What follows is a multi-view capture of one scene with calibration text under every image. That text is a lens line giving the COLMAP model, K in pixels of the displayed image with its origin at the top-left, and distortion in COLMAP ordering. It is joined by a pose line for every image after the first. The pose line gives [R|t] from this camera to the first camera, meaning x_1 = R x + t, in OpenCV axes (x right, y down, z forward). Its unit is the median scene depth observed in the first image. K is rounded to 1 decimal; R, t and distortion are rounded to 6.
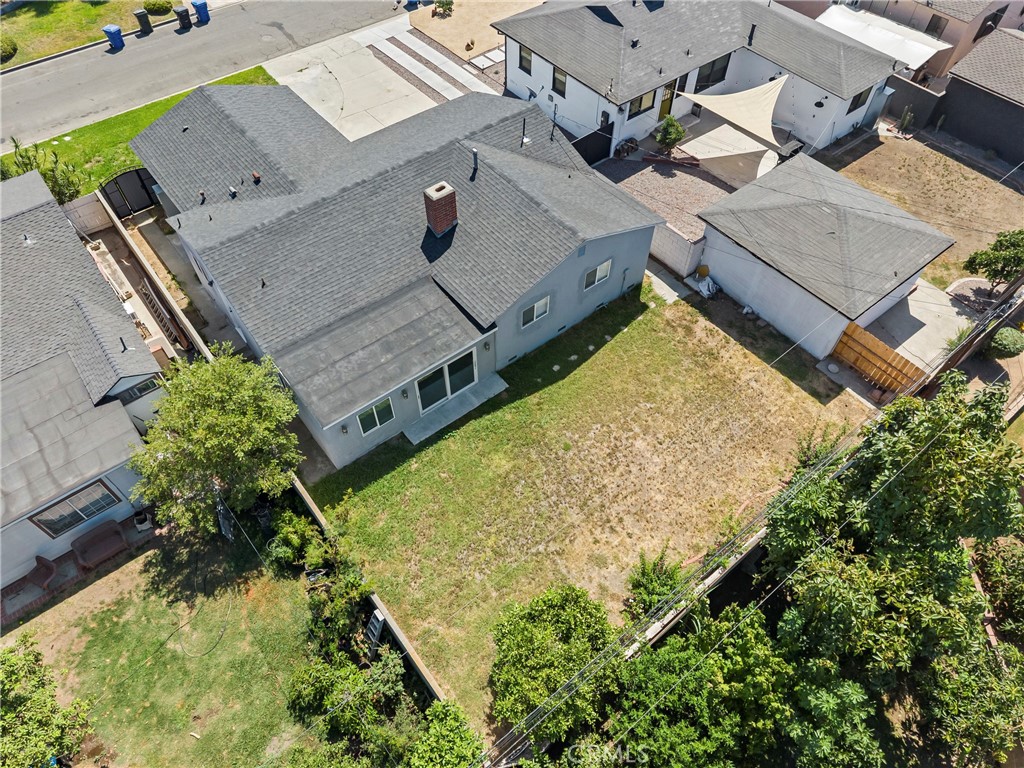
lens RADIAL K [[672.0, 0, 512.0], [0, 672.0, 384.0], [0, 0, 1]] dist [0.038570, -0.042148]
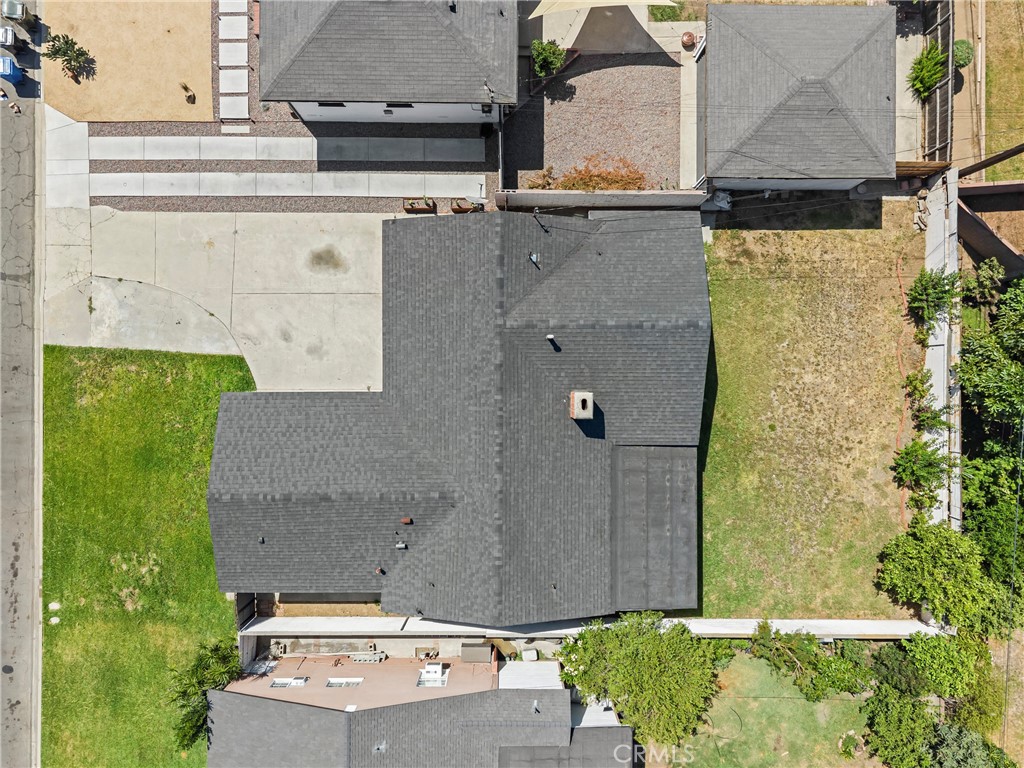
lens RADIAL K [[672.0, 0, 512.0], [0, 672.0, 384.0], [0, 0, 1]] dist [0.038570, -0.042148]
pose [[0.625345, -0.780333, 0.004929, -0.145757], [0.623418, 0.503375, 0.598300, -0.903391], [-0.469355, -0.371071, 0.801257, 0.256939]]
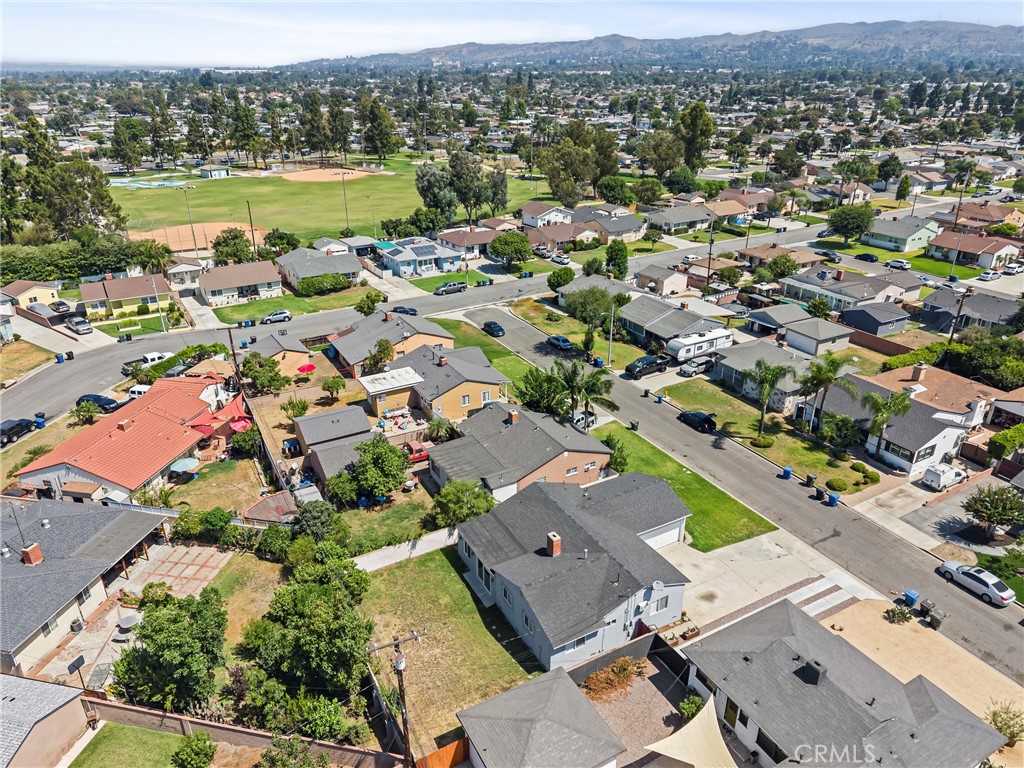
lens RADIAL K [[672.0, 0, 512.0], [0, 672.0, 384.0], [0, 0, 1]] dist [0.038570, -0.042148]
pose [[-0.159193, 0.399295, -0.902896, 1.529677], [-0.797226, 0.487445, 0.356129, -1.095496], [0.582312, 0.776506, 0.240731, 0.049600]]
